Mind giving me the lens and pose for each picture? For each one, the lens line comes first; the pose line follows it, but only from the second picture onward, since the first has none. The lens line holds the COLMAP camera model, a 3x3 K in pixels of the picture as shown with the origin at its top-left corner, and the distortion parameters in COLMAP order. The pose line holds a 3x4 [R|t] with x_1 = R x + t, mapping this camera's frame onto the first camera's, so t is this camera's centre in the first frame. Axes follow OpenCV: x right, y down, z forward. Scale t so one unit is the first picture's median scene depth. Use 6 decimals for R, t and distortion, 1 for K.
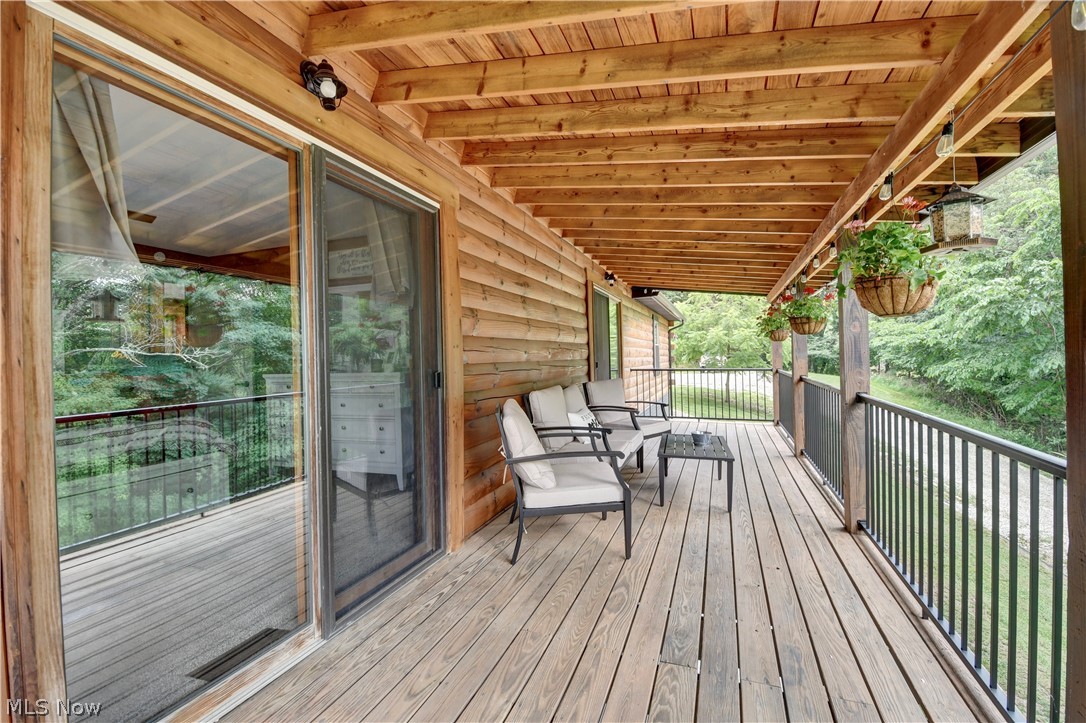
lens RADIAL K [[474.4, 0, 544.8], [0, 474.4, 358.1], [0, 0, 1]] dist [0.016031, -0.023559]
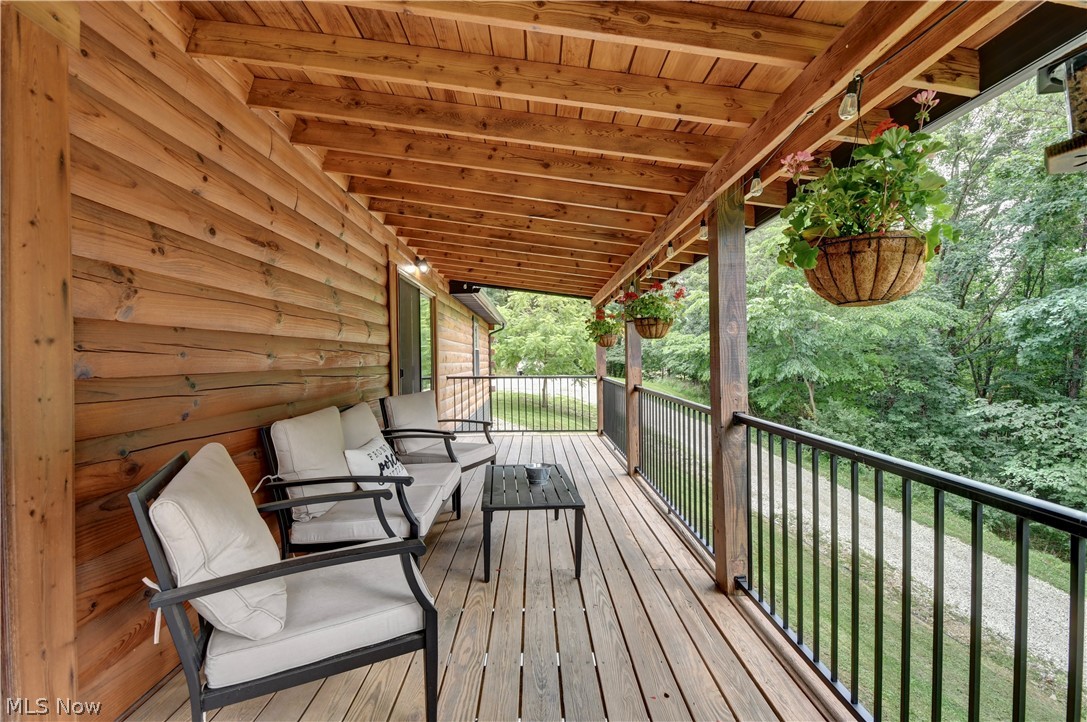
lens RADIAL K [[474.8, 0, 545.3], [0, 474.8, 357.6], [0, 0, 1]] dist [0.016031, -0.023559]
pose [[0.929331, 0.009749, 0.369118, 0.051931], [-0.005809, 0.999914, -0.011782, -0.003875], [-0.369201, 0.008805, 0.929308, 0.250248]]
